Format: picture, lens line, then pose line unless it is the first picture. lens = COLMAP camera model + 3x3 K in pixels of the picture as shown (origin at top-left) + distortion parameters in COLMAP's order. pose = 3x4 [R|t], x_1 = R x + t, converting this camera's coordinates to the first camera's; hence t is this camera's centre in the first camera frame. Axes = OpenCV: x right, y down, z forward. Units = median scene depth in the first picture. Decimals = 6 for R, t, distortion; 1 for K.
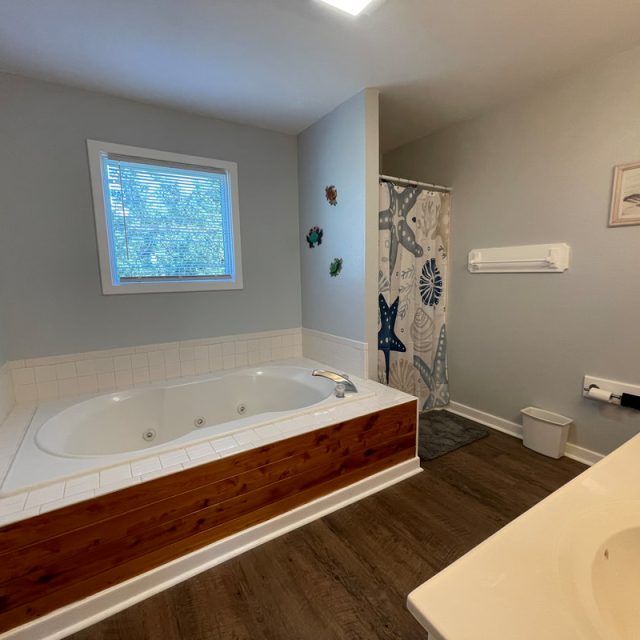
lens RADIAL K [[346.5, 0, 315.0], [0, 346.5, 320.8], [0, 0, 1]] dist [-0.000227, 0.000830]
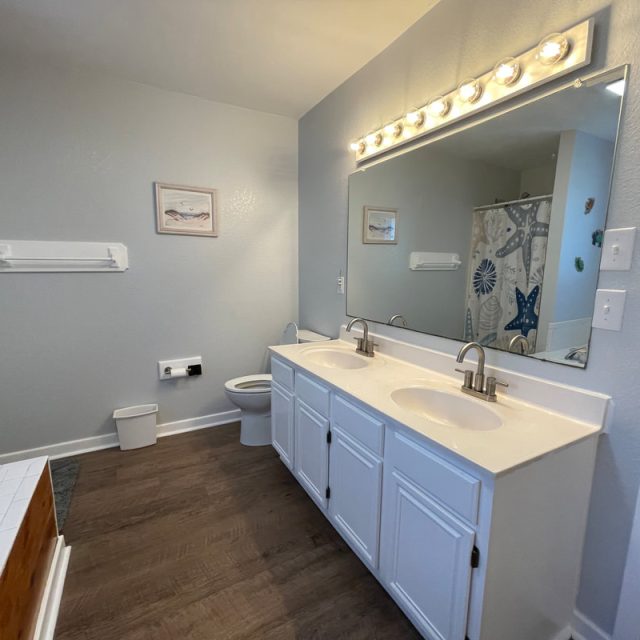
lens RADIAL K [[346.5, 0, 315.0], [0, 346.5, 320.8], [0, 0, 1]] dist [-0.000227, 0.000830]
pose [[0.060716, -0.138515, 0.988497, -0.300574], [0.136072, 0.982228, 0.129279, -0.053029], [-0.988837, 0.126658, 0.078485, 0.380883]]
